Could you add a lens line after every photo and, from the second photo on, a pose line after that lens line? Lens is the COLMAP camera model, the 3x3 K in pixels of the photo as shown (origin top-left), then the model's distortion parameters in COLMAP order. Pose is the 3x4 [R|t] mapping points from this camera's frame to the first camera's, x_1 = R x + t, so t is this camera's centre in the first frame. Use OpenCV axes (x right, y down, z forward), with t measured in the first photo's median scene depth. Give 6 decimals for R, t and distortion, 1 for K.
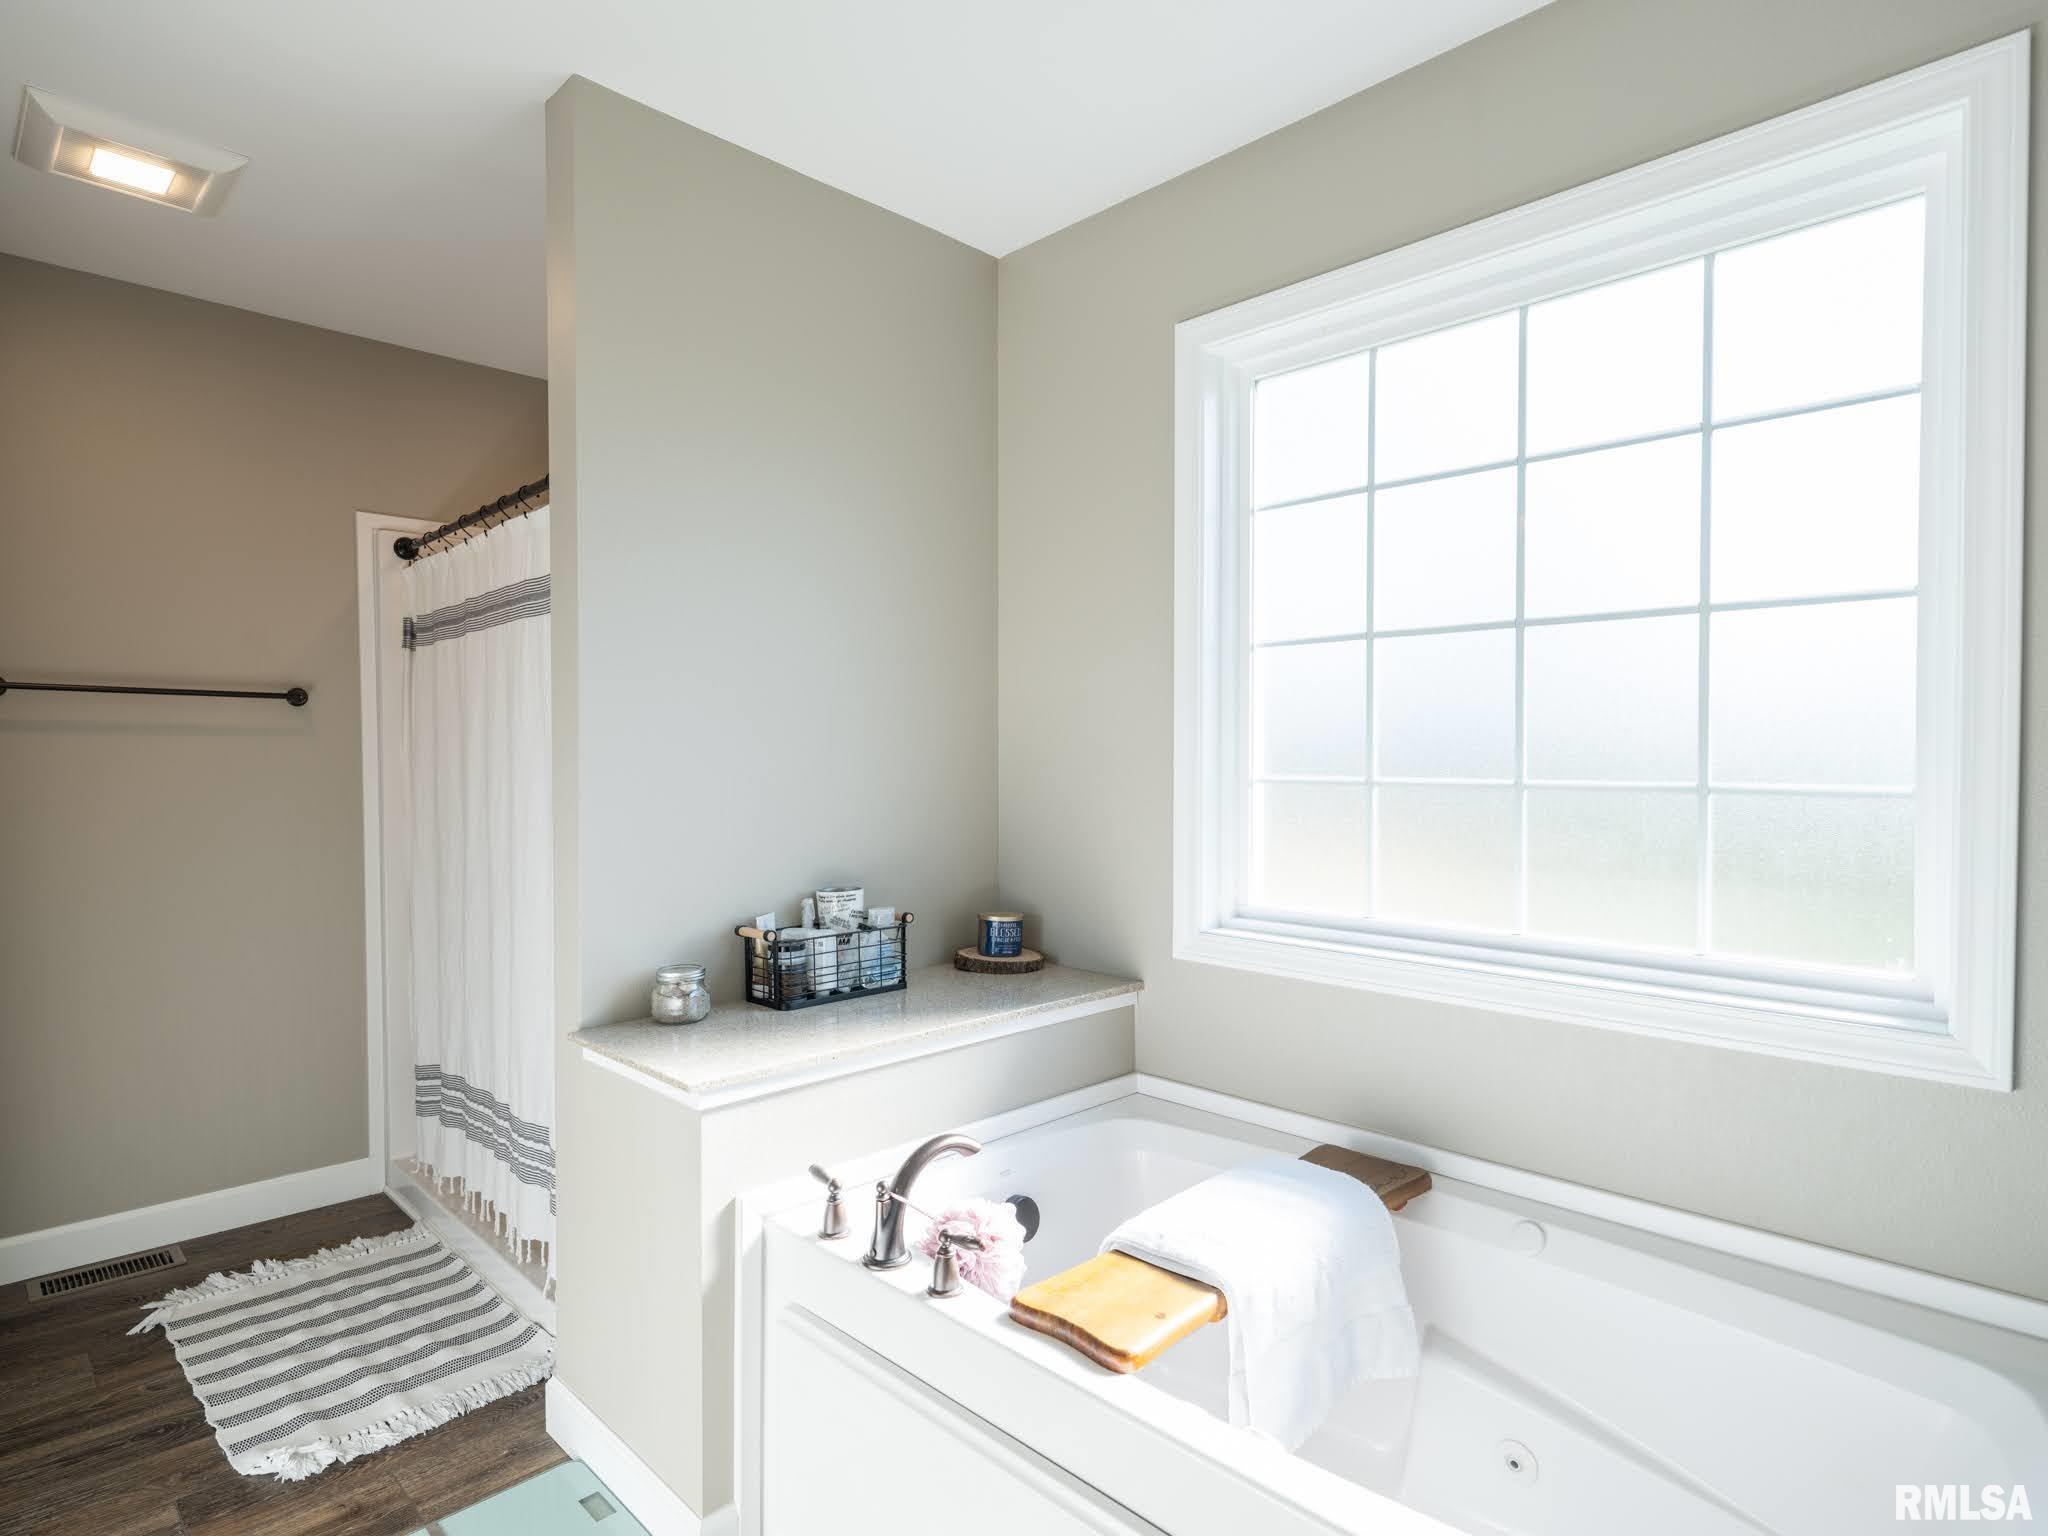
lens RADIAL K [[1109.3, 0, 1011.3], [0, 1109.3, 772.3], [0, 0, 1]] dist [0.010226, -0.006932]
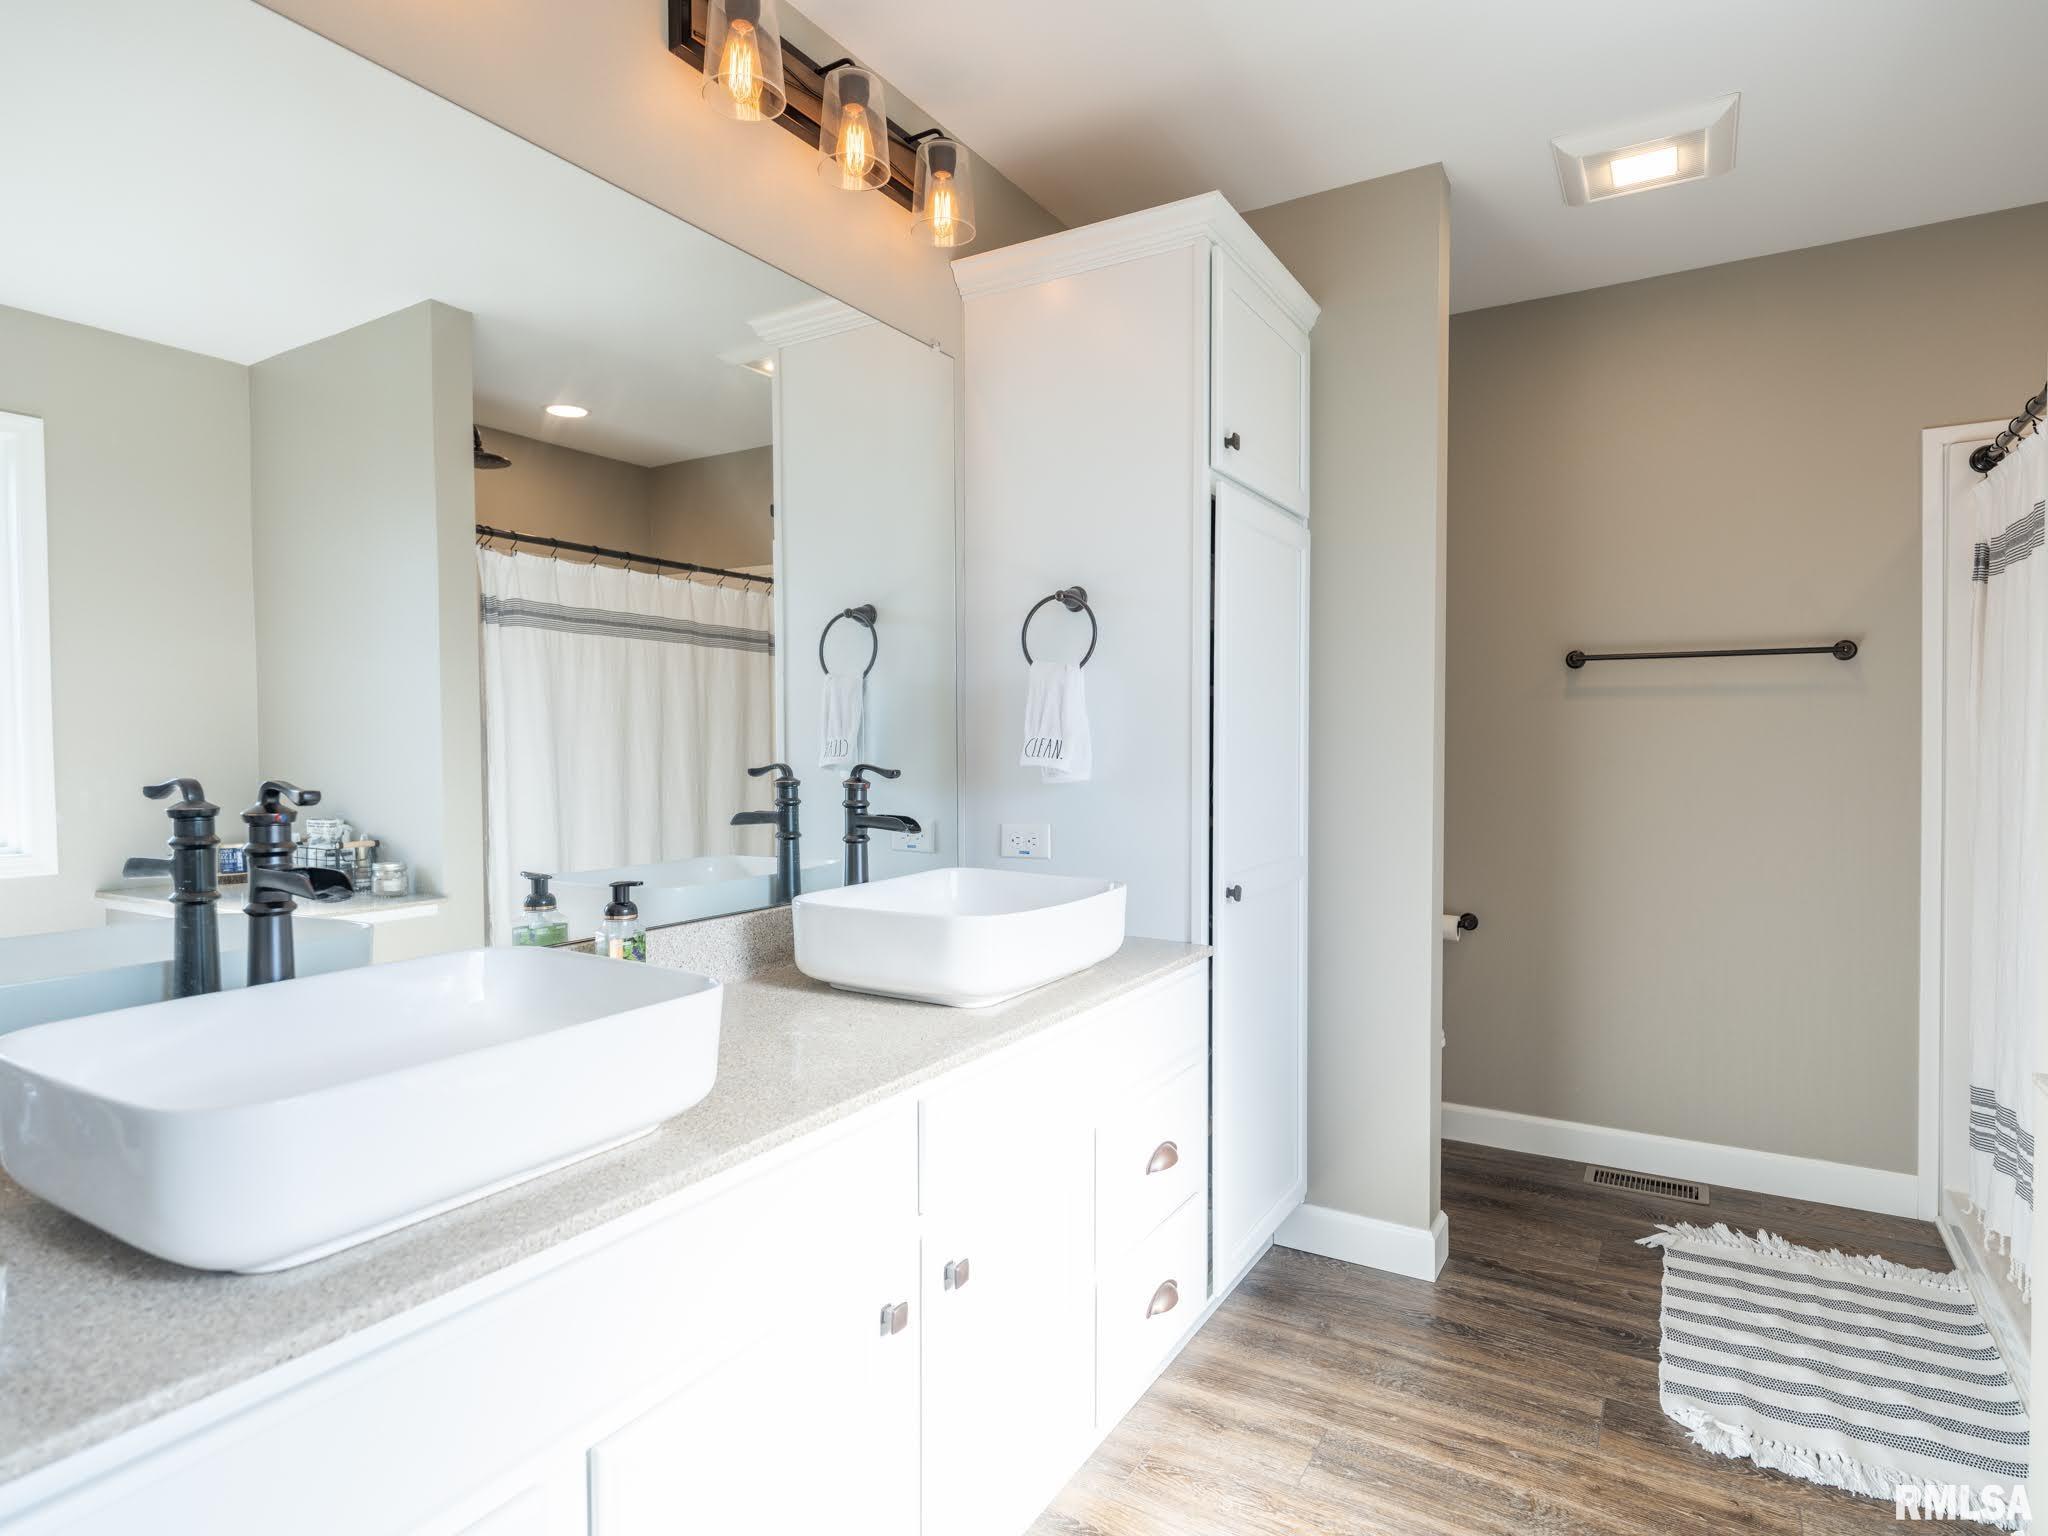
lens RADIAL K [[1109.3, 0, 1015.3], [0, 1109.3, 770.8], [0, 0, 1]] dist [0.010226, -0.006932]
pose [[0.252172, 0.025917, -0.967335, 0.101682], [-0.007388, 0.999664, 0.024858, 0.018472], [0.967654, 0.000878, 0.252279, 0.132764]]
